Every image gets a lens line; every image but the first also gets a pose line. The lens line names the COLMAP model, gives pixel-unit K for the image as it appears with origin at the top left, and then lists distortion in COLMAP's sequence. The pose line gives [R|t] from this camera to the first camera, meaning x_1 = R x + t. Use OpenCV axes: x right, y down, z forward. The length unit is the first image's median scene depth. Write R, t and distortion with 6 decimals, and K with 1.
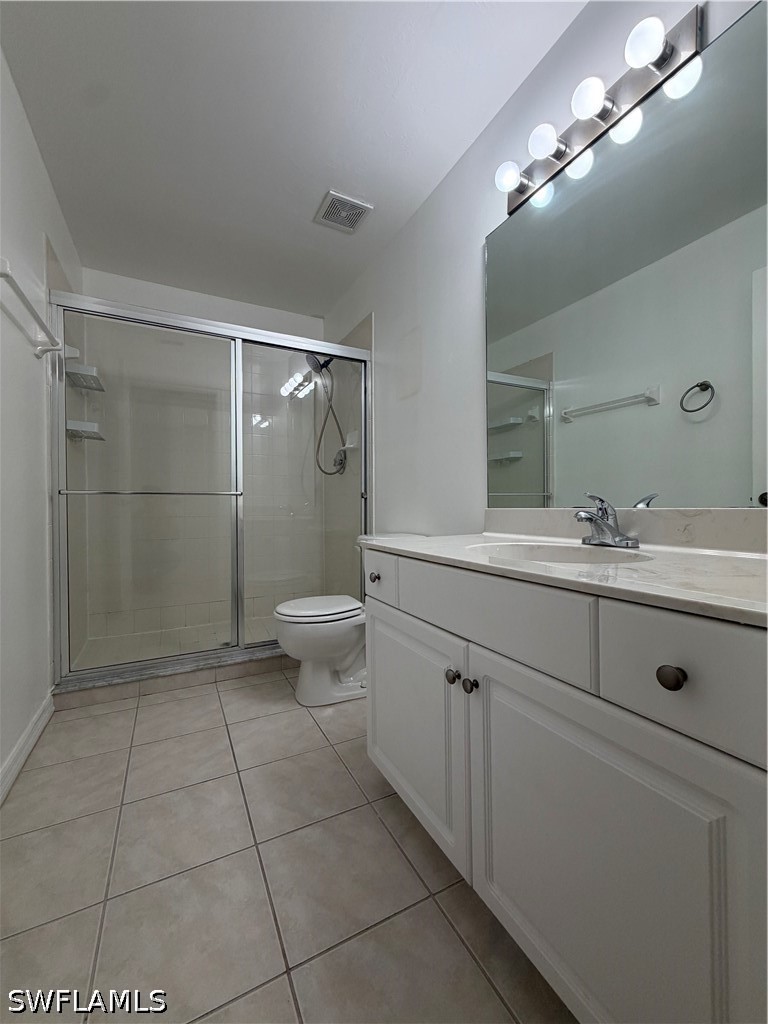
lens RADIAL K [[409.4, 0, 380.6], [0, 409.4, 510.7], [0, 0, 1]] dist [0.001510, 0.000401]
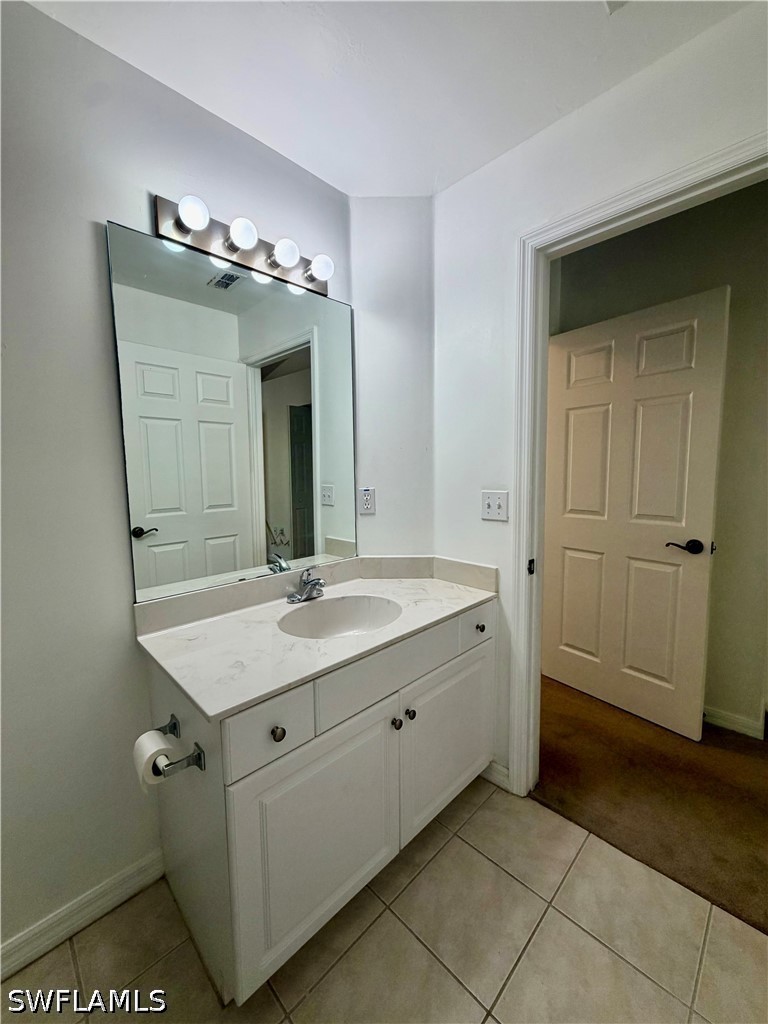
lens RADIAL K [[409.4, 0, 380.6], [0, 409.4, 510.3], [0, 0, 1]] dist [0.001510, 0.000401]
pose [[-0.299228, -0.091318, 0.949802, -0.996790], [0.008865, 0.995101, 0.098466, -0.407903], [-0.954140, 0.037884, -0.296952, 1.427418]]
